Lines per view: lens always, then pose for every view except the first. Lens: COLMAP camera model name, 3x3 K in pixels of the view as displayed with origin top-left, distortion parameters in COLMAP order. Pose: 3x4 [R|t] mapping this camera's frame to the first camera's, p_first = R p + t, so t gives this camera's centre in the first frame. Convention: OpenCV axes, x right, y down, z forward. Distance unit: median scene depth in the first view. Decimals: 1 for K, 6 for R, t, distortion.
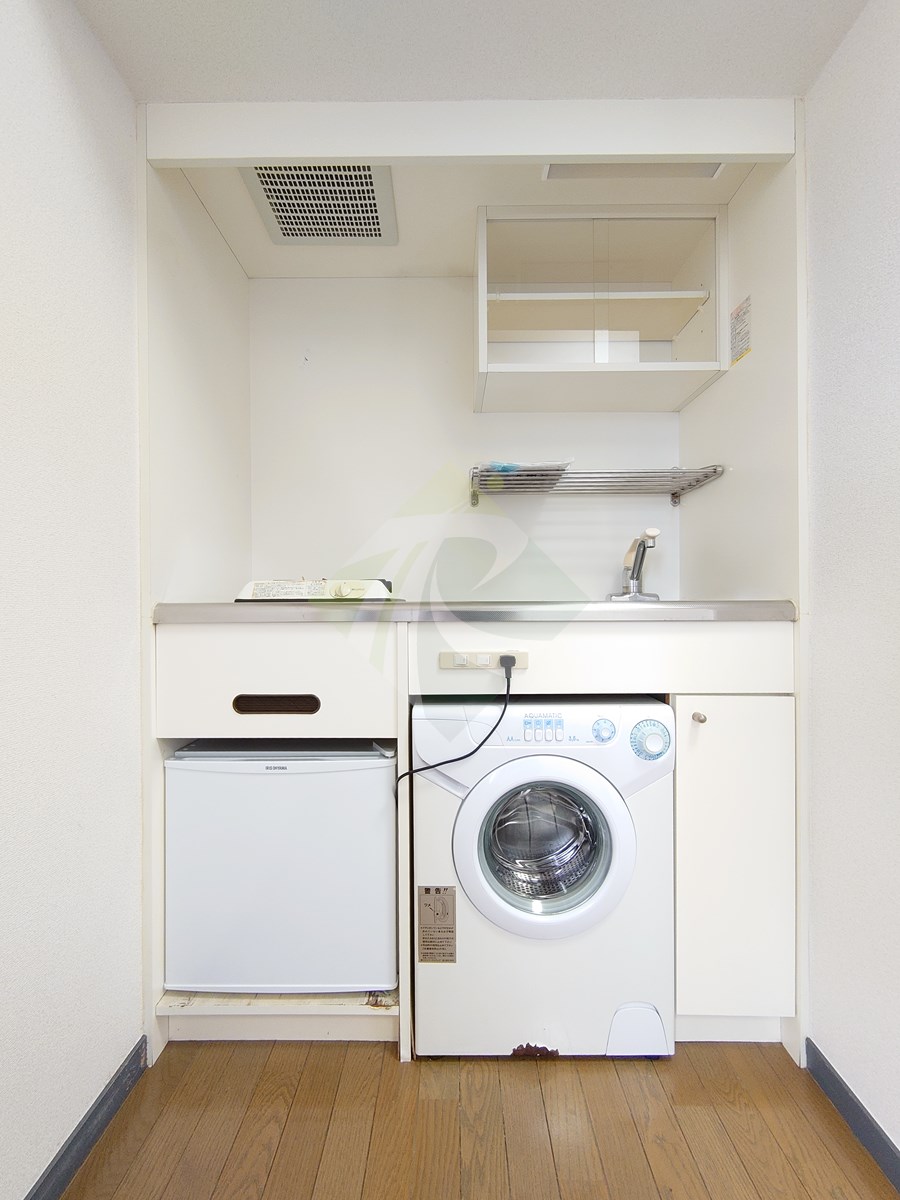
lens RADIAL K [[518.6, 0, 448.6], [0, 518.6, 603.1], [0, 0, 1]] dist [0.001672, -0.000930]
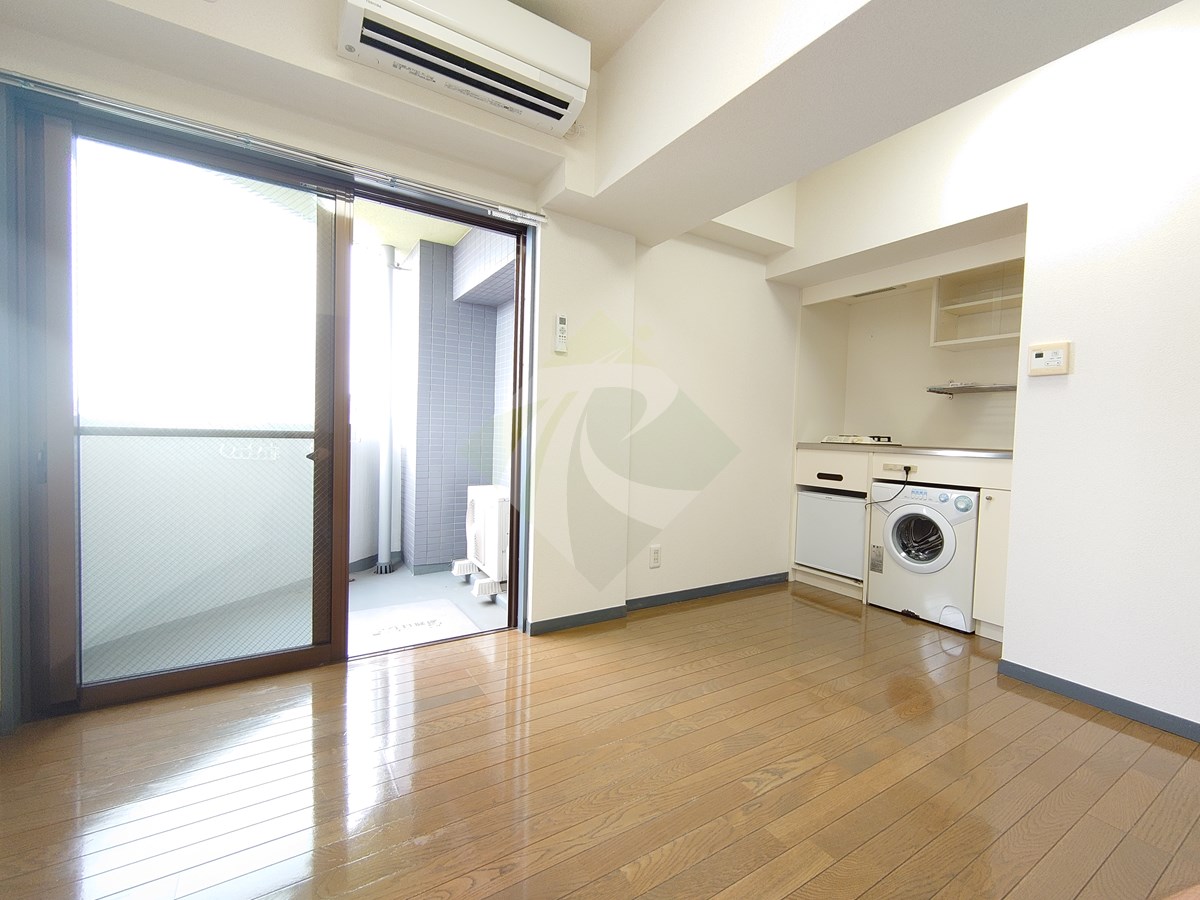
lens RADIAL K [[518.6, 0, 603.2], [0, 518.6, 454.9], [0, 0, 1]] dist [0.001672, -0.000930]
pose [[0.541818, 0.054598, -0.838720, 1.529248], [-0.029036, 0.998508, 0.046243, -0.039453], [0.839994, -0.000703, 0.542595, -1.815038]]
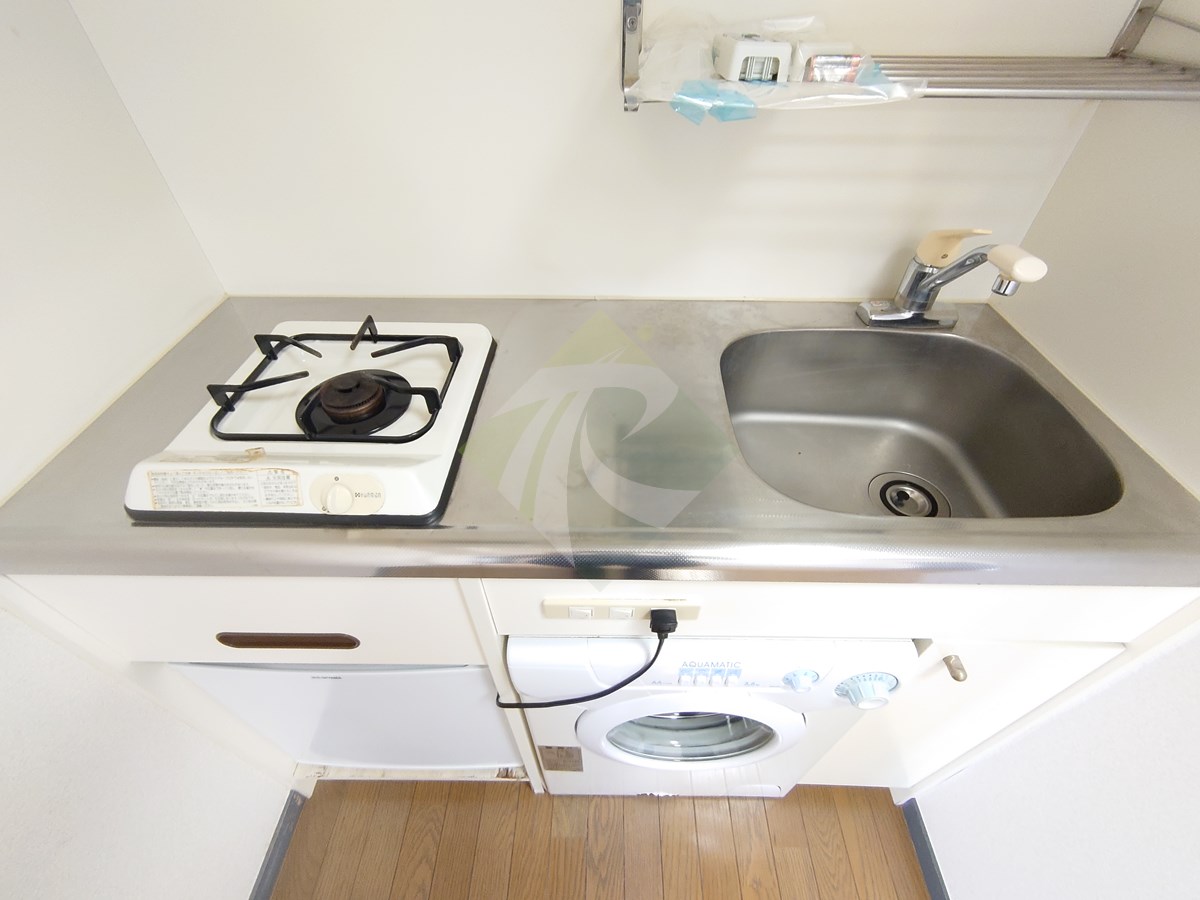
lens RADIAL K [[518.6, 0, 602.7], [0, 518.6, 448.5], [0, 0, 1]] dist [0.001672, -0.000930]
pose [[0.999988, 0.004780, 0.001272, 0.046235], [-0.004324, 0.719880, 0.694085, -0.410595], [0.002402, -0.694082, 0.719892, 0.712828]]
